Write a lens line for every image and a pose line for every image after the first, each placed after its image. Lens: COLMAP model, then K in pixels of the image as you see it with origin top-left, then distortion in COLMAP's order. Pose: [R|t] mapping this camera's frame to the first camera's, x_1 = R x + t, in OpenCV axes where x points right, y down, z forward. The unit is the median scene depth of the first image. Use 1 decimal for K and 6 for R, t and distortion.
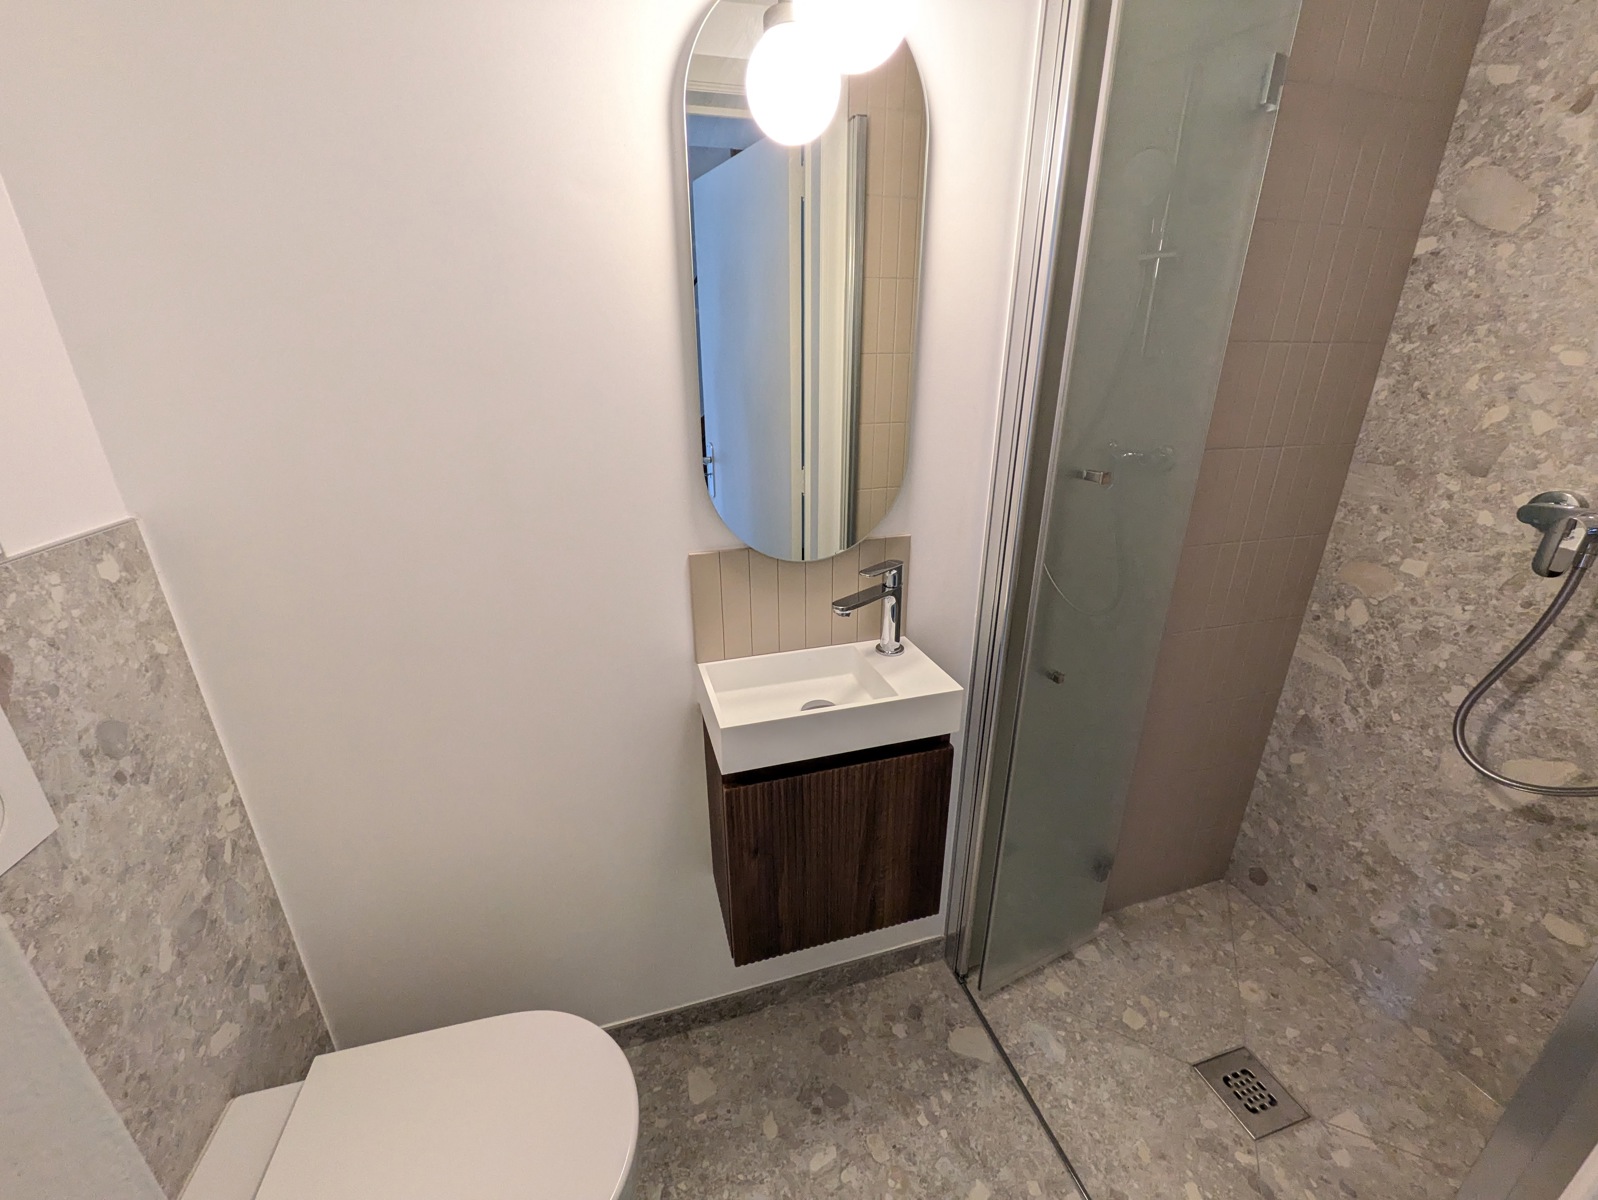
lens RADIAL K [[634.1, 0, 798.8], [0, 634.1, 603.1], [0, 0, 1]] dist [0.003895, -0.001454]
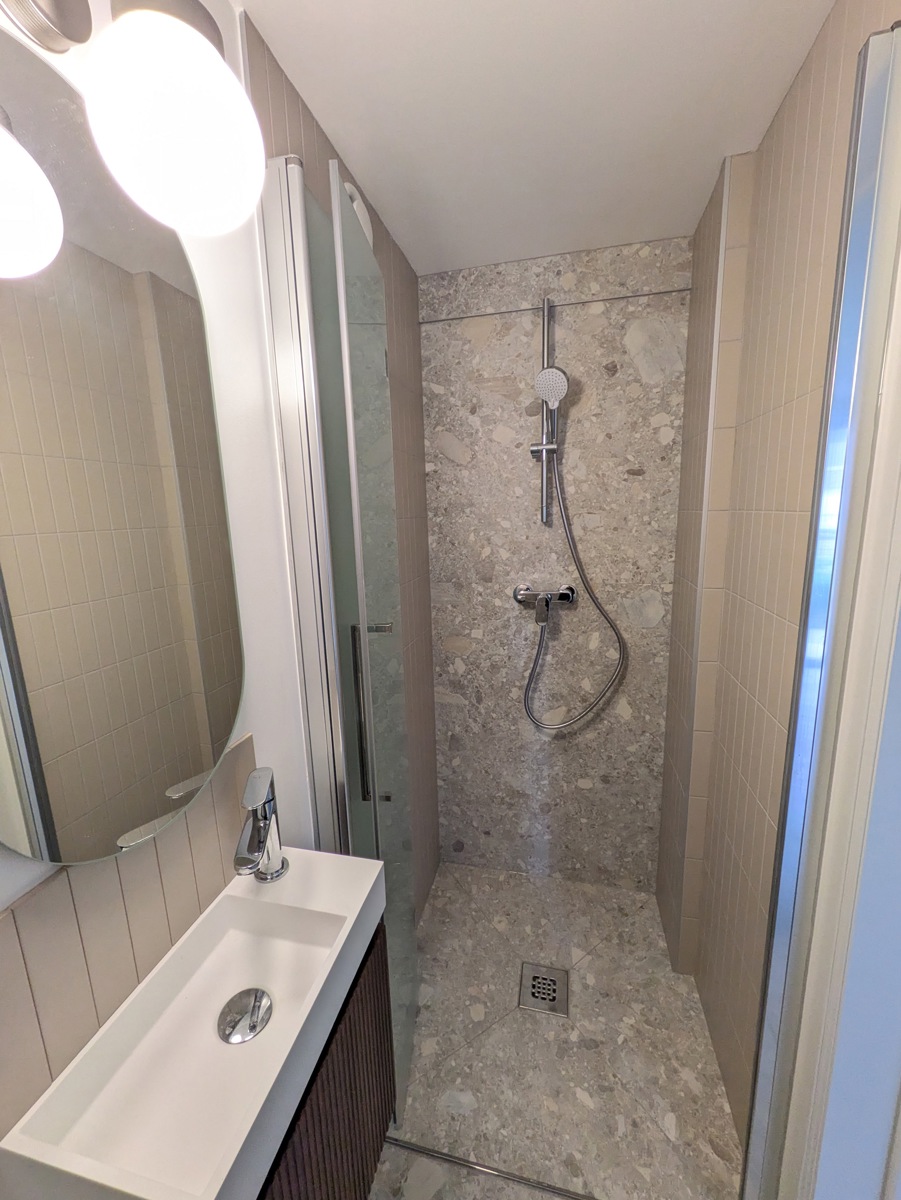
lens RADIAL K [[476.1, 0, 450.6], [0, 476.1, 596.7], [0, 0, 1]] dist [0.003895, -0.001454]
pose [[0.495205, -0.169012, 0.852178, -0.205870], [0.332754, 0.942992, -0.006341, -0.173430], [-0.802525, 0.286706, 0.523214, 0.324943]]
